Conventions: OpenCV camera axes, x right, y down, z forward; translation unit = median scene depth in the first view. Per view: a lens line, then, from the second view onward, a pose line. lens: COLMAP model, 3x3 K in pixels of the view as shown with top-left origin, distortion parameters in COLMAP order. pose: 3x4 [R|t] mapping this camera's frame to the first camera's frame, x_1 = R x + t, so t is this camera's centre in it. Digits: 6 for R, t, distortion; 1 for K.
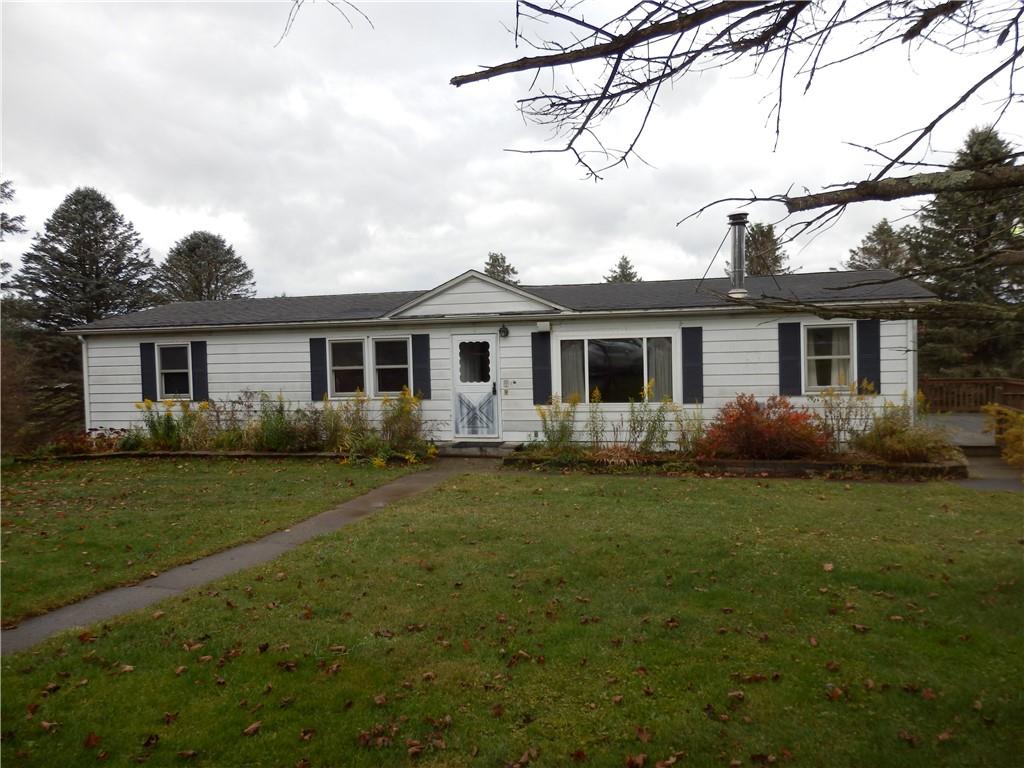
lens RADIAL K [[747.2, 0, 512.8], [0, 747.2, 387.5], [0, 0, 1]] dist [-0.031729, 0.022697]
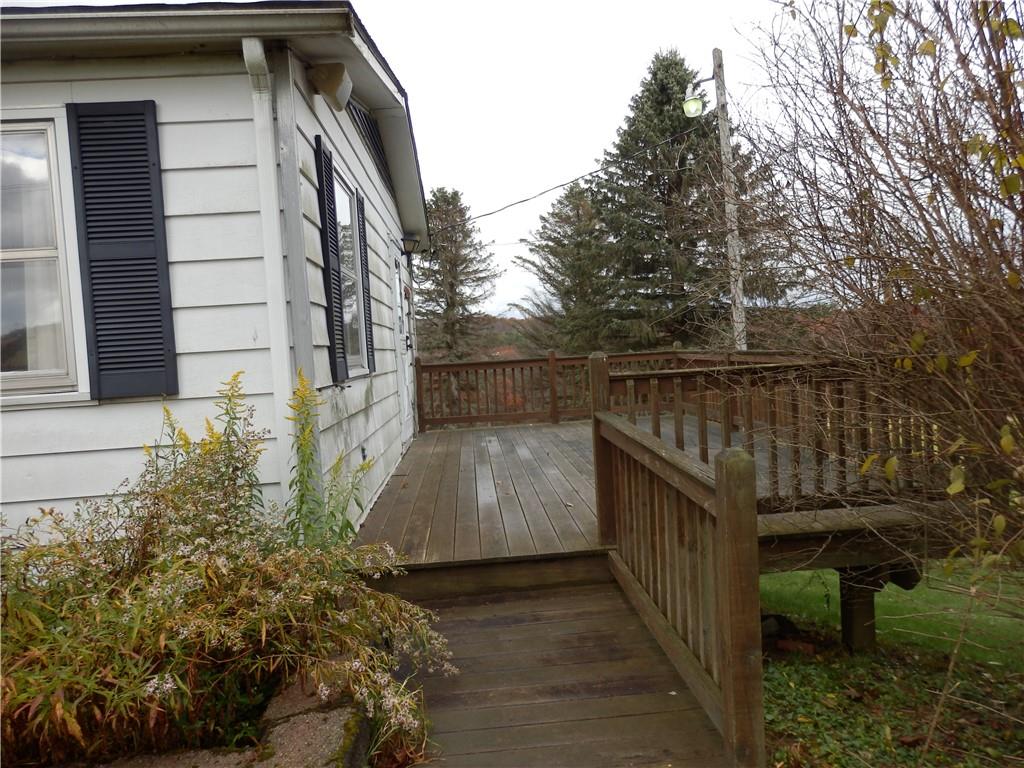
lens RADIAL K [[747.2, 0, 512.7], [0, 747.2, 383.4], [0, 0, 1]] dist [-0.031729, 0.022697]
pose [[0.951053, -0.045083, 0.305723, 0.169510], [0.049232, 0.998770, -0.005871, 0.003830], [-0.305082, 0.020635, 0.952102, 0.231432]]
